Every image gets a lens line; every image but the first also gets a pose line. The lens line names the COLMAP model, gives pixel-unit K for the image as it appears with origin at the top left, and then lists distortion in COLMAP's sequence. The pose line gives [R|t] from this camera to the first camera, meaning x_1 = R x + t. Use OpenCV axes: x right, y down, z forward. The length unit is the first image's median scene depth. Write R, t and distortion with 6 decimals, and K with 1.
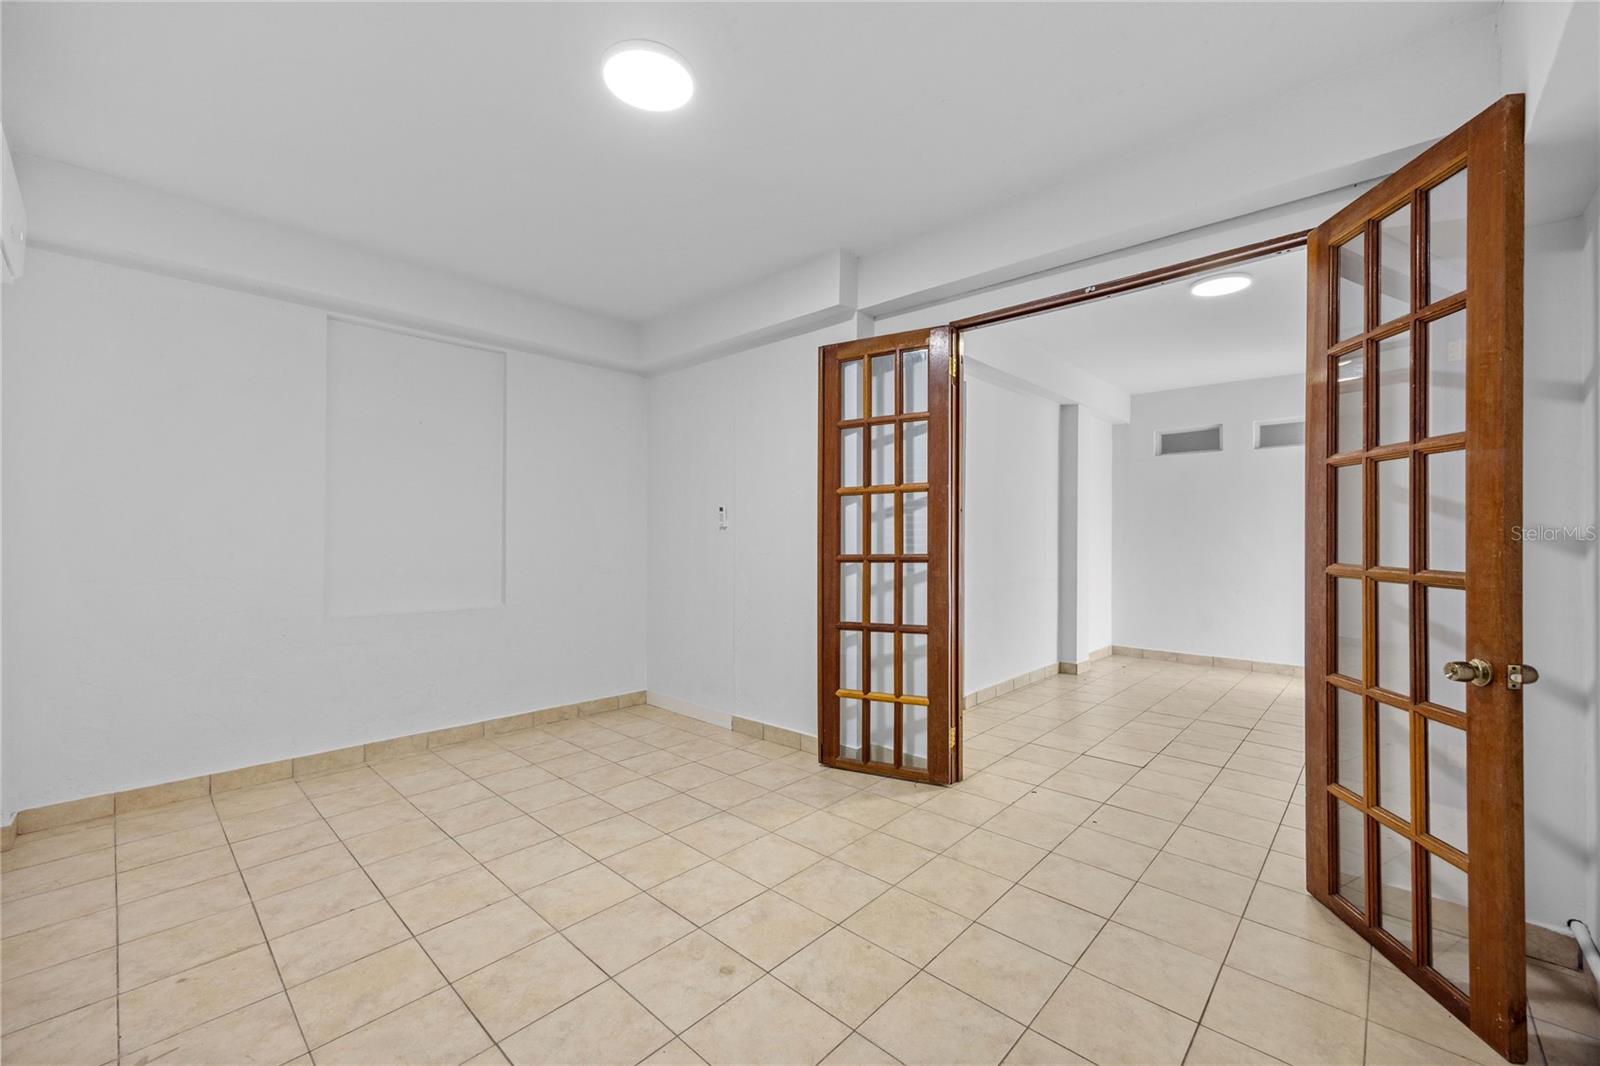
lens RADIAL K [[636.3, 0, 800.0], [0, 636.3, 533.0], [0, 0, 1]] dist [0.007492, -0.000086]
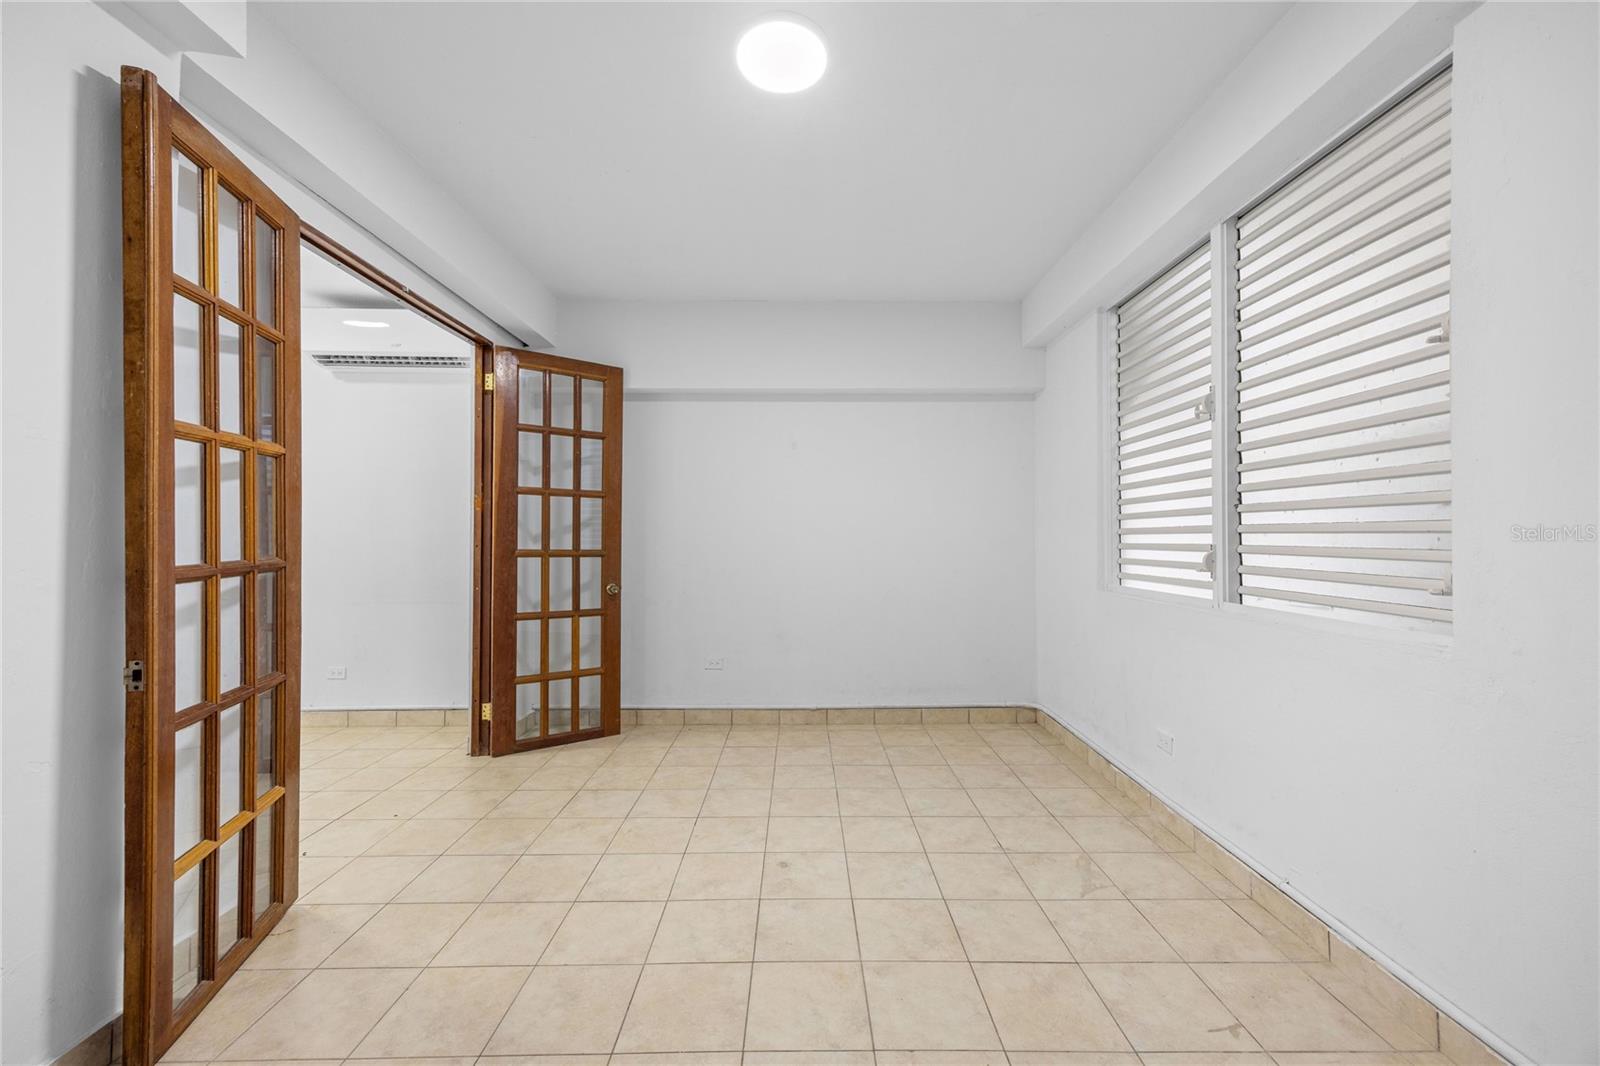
lens RADIAL K [[647.5, 0, 800.0], [0, 647.5, 533.0], [0, 0, 1]] dist [0.018841, -0.000250]
pose [[-0.683947, 0.004340, 0.729519, -0.968347], [-0.005086, 0.999930, -0.010717, 0.017663], [-0.729514, -0.011041, -0.683876, 1.647723]]
